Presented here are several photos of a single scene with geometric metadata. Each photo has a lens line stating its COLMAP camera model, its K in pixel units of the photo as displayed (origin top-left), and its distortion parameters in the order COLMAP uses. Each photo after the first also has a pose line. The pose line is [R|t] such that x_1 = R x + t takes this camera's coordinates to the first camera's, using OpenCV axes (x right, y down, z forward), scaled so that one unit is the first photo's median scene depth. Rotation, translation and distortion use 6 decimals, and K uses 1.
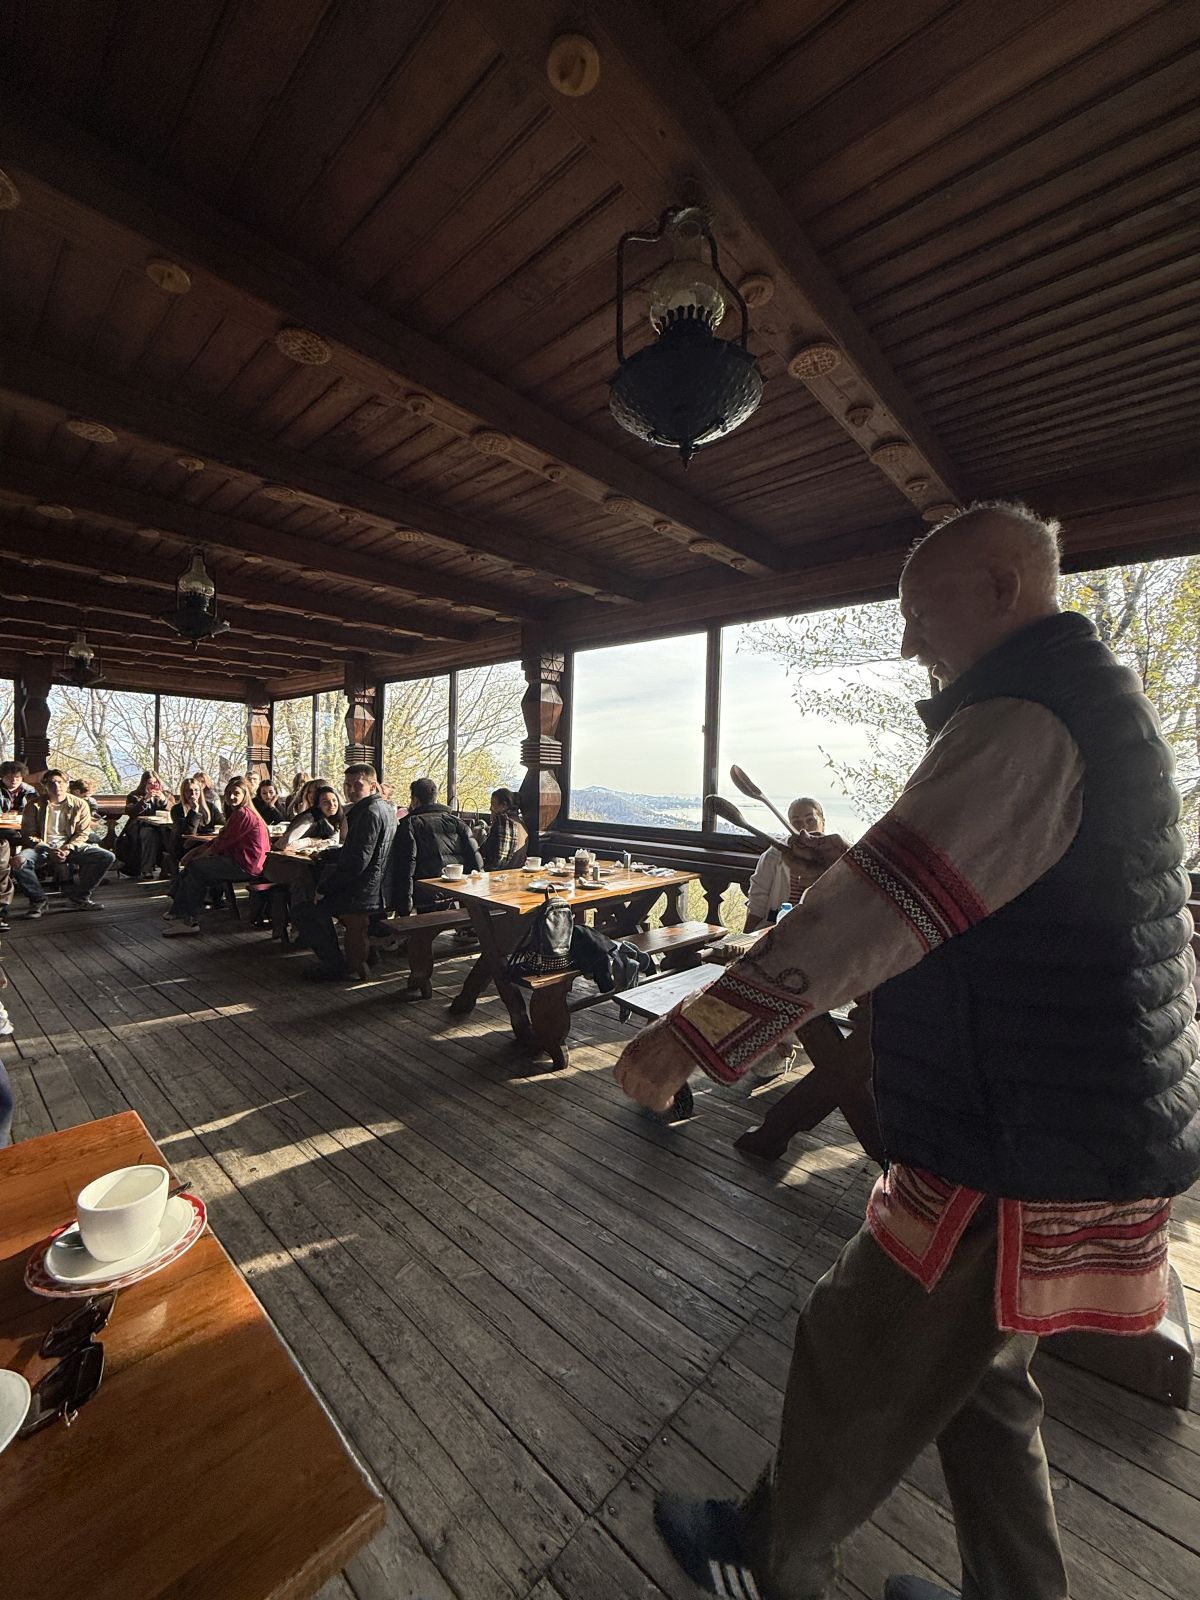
lens RADIAL K [[634.4, 0, 595.0], [0, 634.4, 792.2], [0, 0, 1]] dist [0.003516, 0.000061]
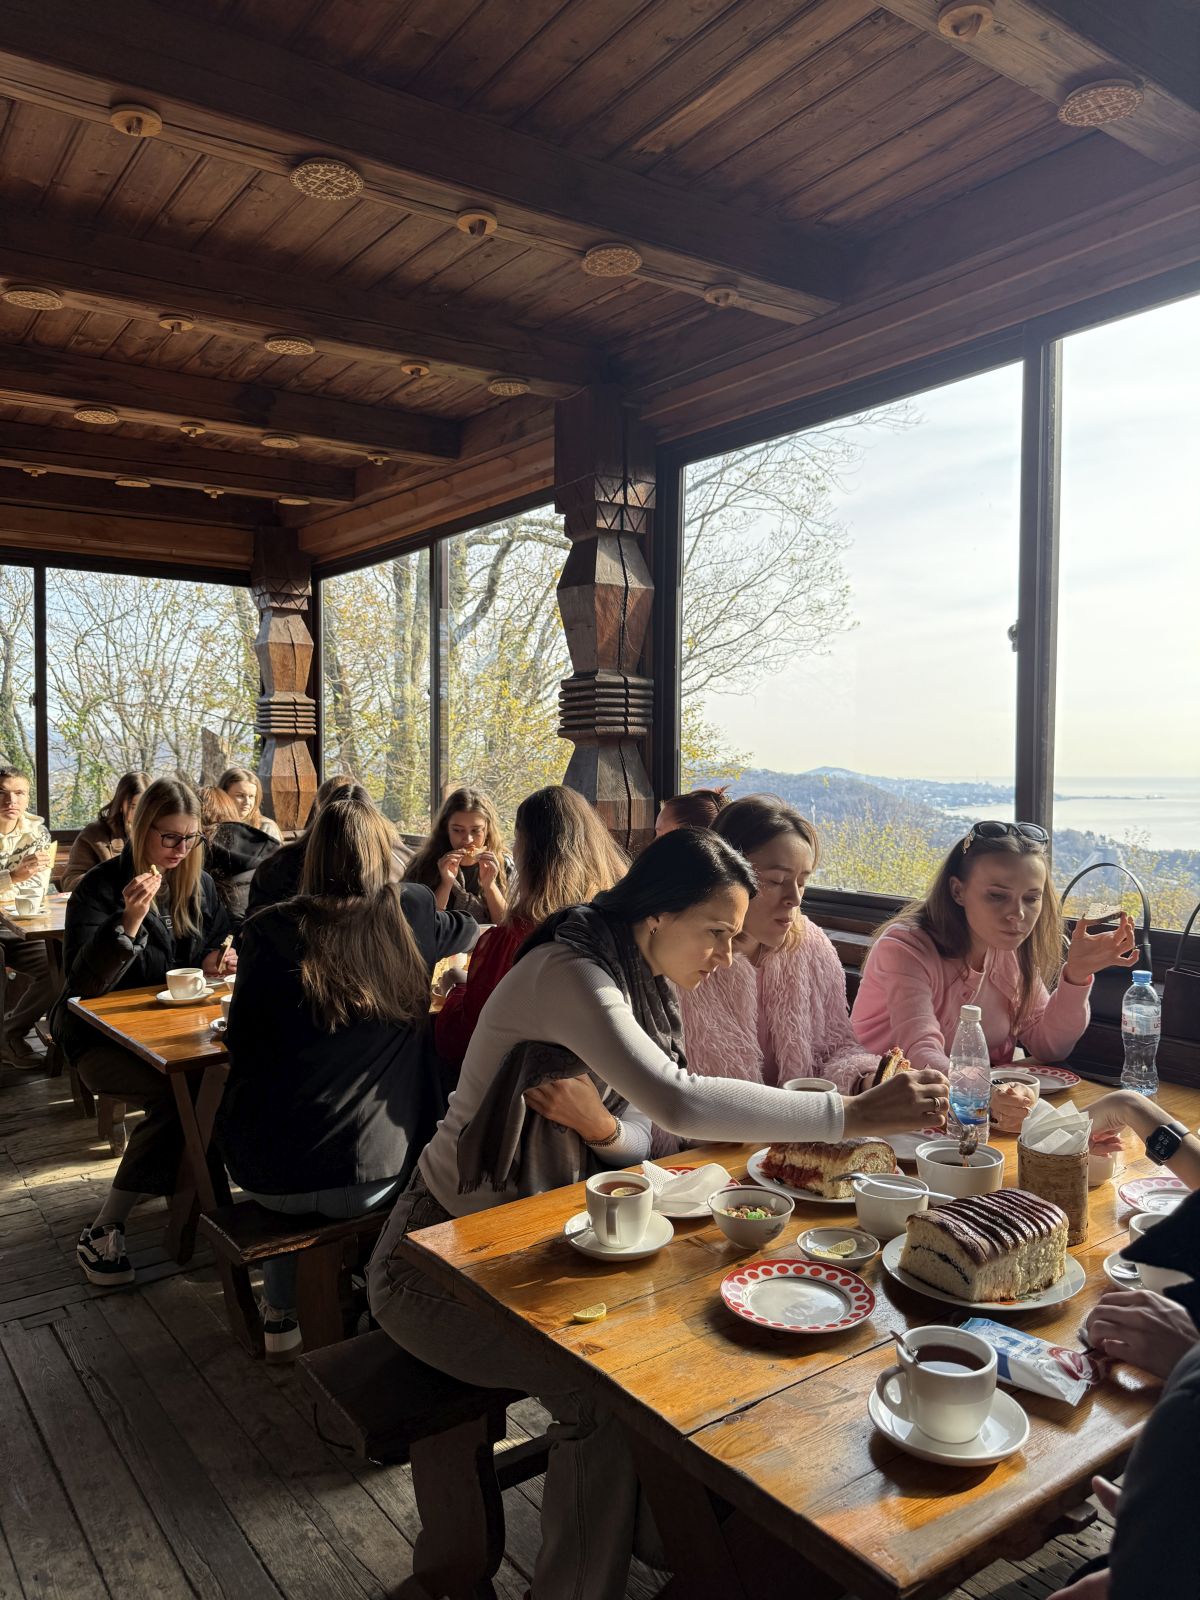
lens RADIAL K [[1154.0, 0, 601.0], [0, 1154.0, 813.5], [0, 0, 1]] dist [0.044622, -0.009346]
pose [[0.978484, -0.013144, -0.205904, -0.220448], [0.018874, 0.999487, 0.025888, -0.018133], [0.205458, -0.029217, 0.978230, 0.385522]]
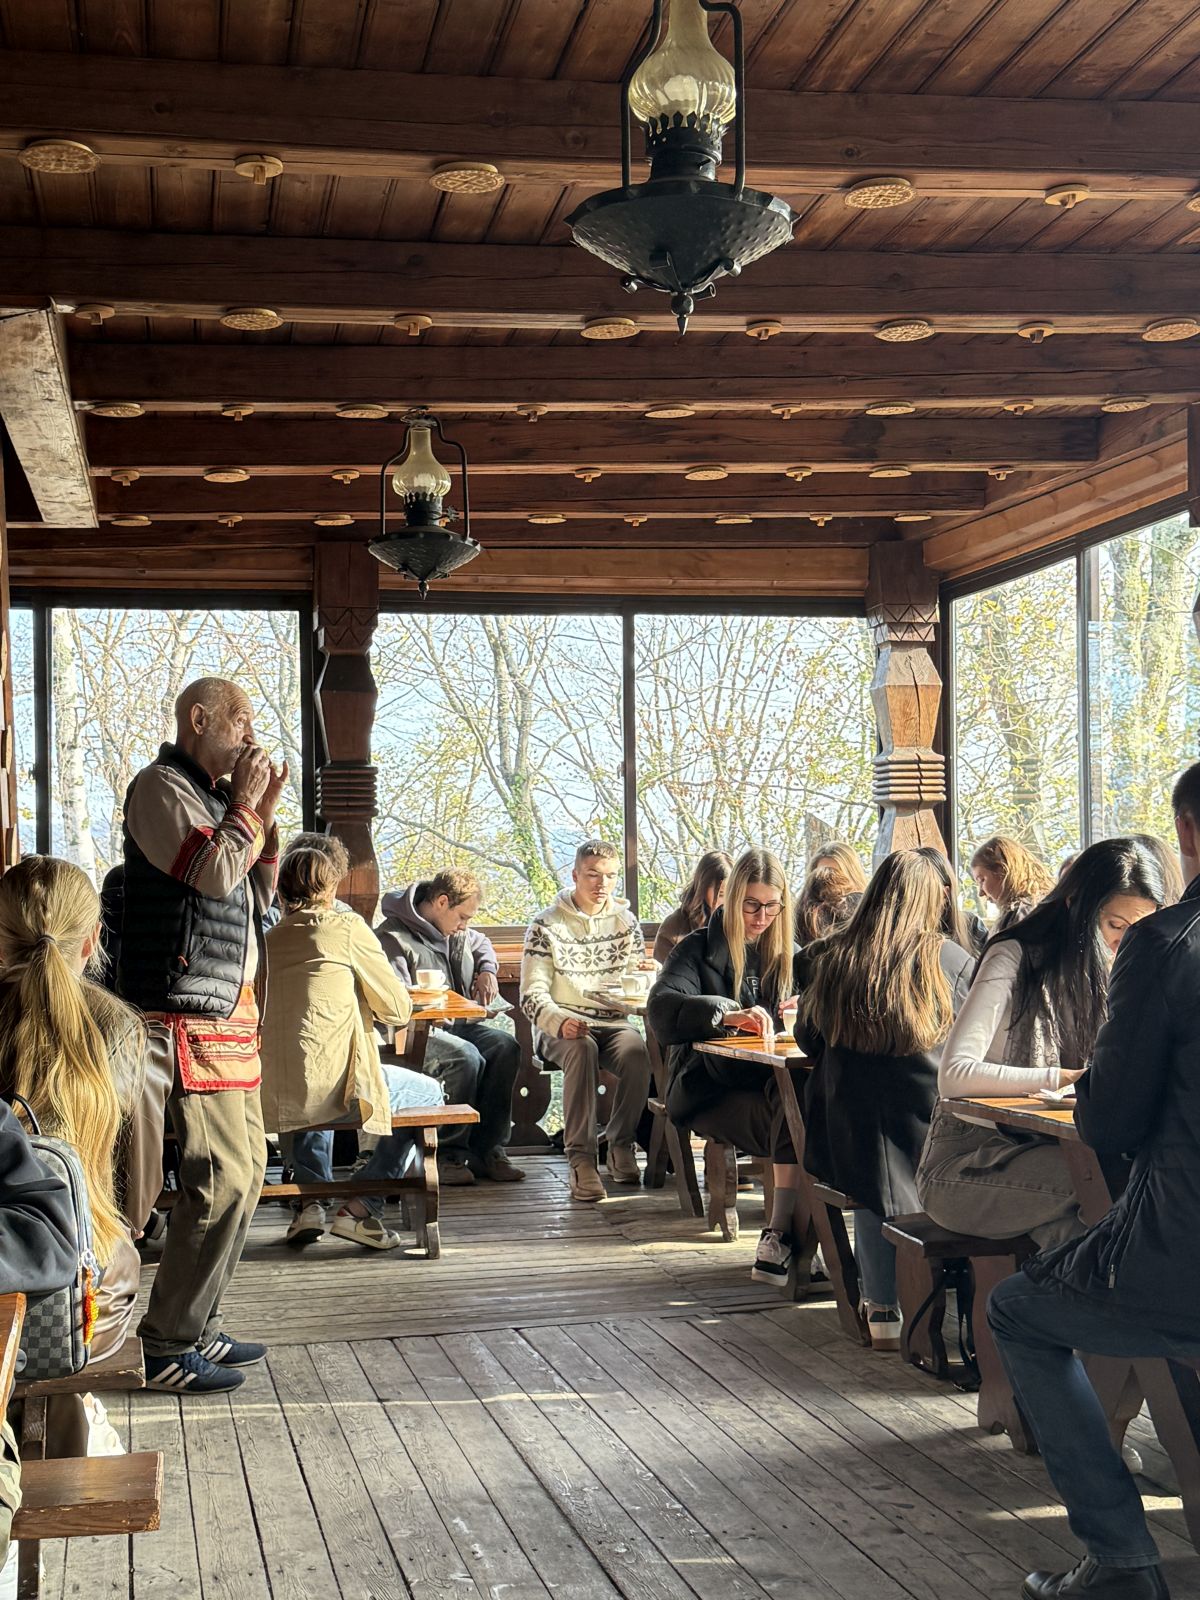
lens RADIAL K [[2209.7, 0, 601.4], [0, 2209.7, 803.5], [0, 0, 1]] dist [0.140822, 0.000000]
pose [[0.807744, -0.060098, -0.586462, -0.042393], [0.027824, 0.997568, -0.063904, 0.014687], [0.588876, 0.035300, 0.807452, 0.082705]]
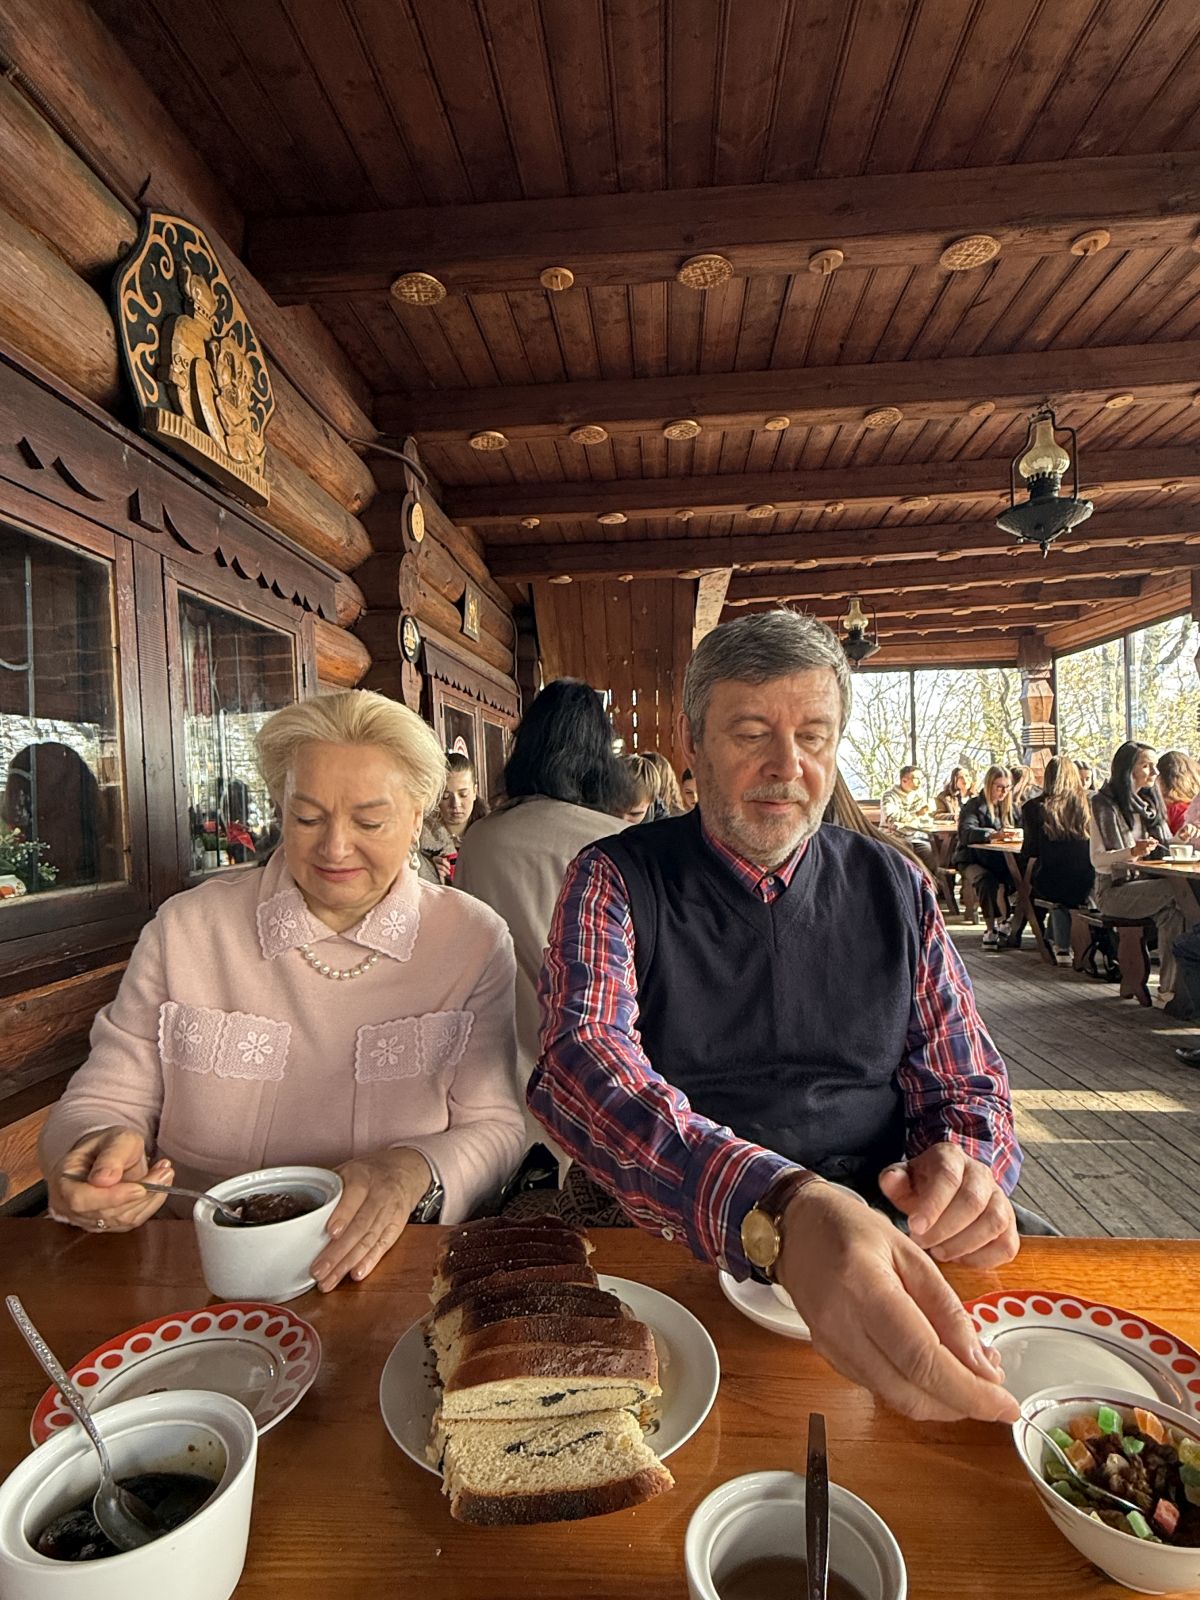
lens RADIAL K [[888.6, 0, 608.2], [0, 888.6, 794.2], [0, 0, 1]] dist [0.001973, 0.002894]
pose [[0.627998, -0.041882, -0.777087, -0.071405], [0.032419, 0.999092, -0.027648, 0.017525], [0.777540, -0.007829, 0.628785, 0.007586]]
